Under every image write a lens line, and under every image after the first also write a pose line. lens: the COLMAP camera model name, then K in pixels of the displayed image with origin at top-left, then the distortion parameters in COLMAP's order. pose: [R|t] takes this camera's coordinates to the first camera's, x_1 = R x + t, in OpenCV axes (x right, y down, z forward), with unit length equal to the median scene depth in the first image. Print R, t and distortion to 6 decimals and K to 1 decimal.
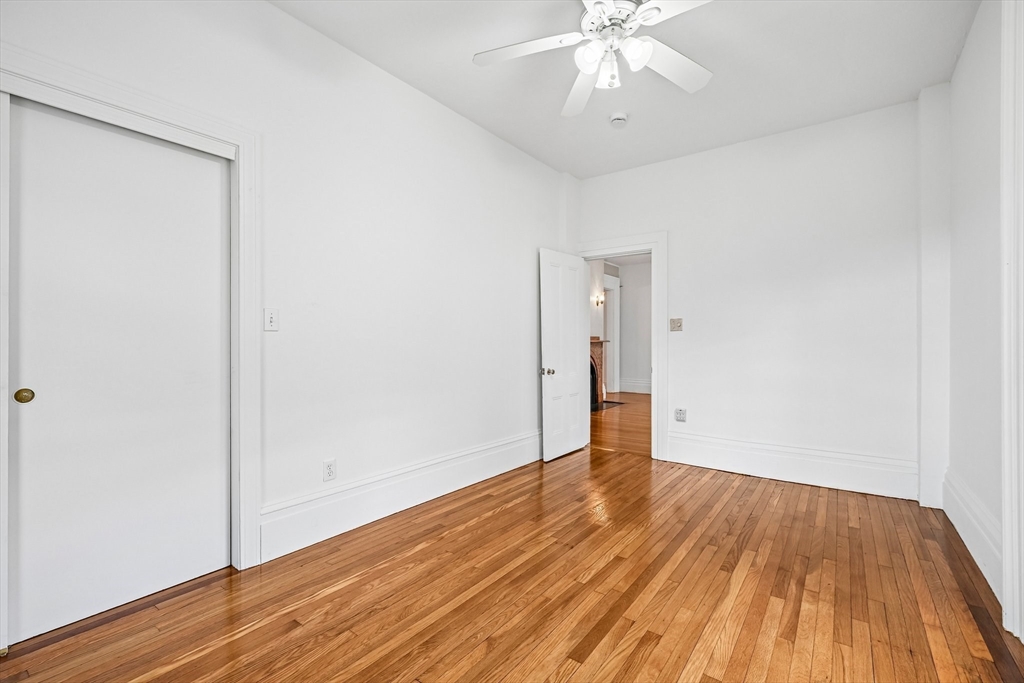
lens RADIAL K [[457.6, 0, 511.2], [0, 457.6, 341.3], [0, 0, 1]] dist [-0.000831, -0.000008]
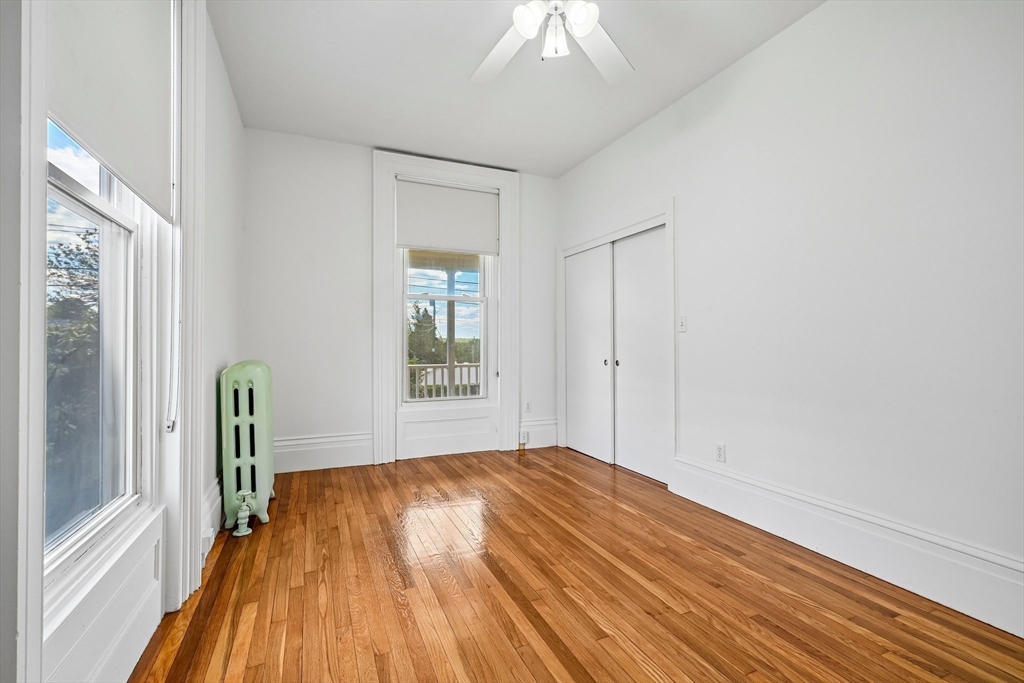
lens RADIAL K [[457.6, 0, 511.2], [0, 457.6, 341.3], [0, 0, 1]] dist [-0.000831, -0.000008]
pose [[-0.501045, -0.003957, -0.865412, 0.979016], [0.002224, 0.999980, -0.005860, 0.013165], [0.865418, -0.004861, -0.501026, 1.298167]]
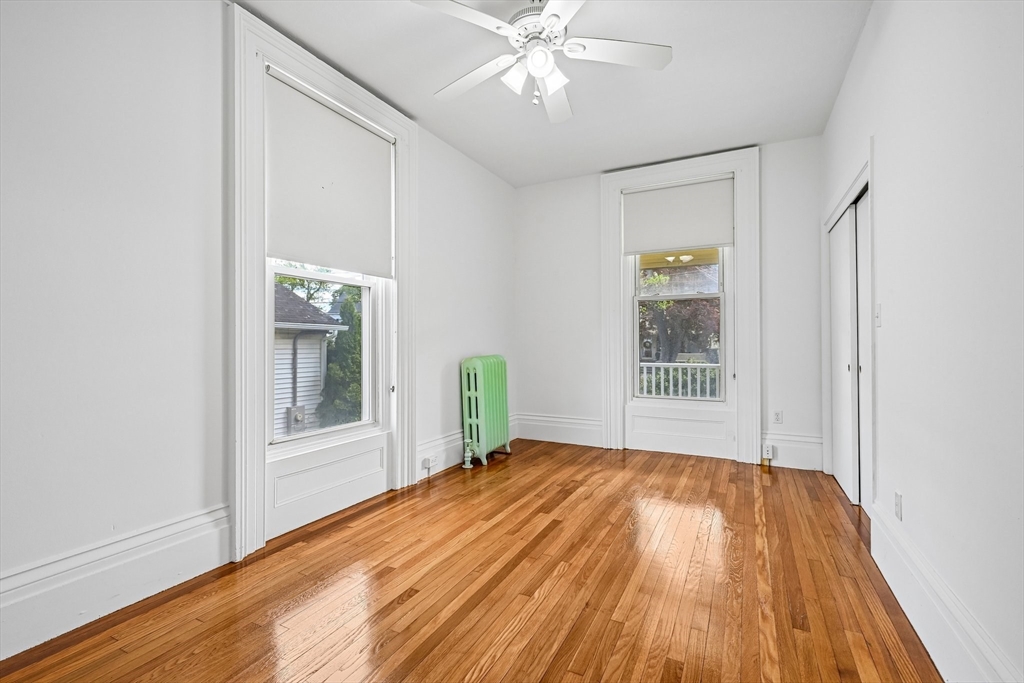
lens RADIAL K [[457.6, 0, 511.2], [0, 457.6, 341.3], [0, 0, 1]] dist [-0.000831, -0.000008]
pose [[-0.988104, 0.002449, -0.153768, 0.413821], [0.003192, 0.999984, -0.004589, 0.011337], [0.153754, -0.005025, -0.988096, 1.917998]]
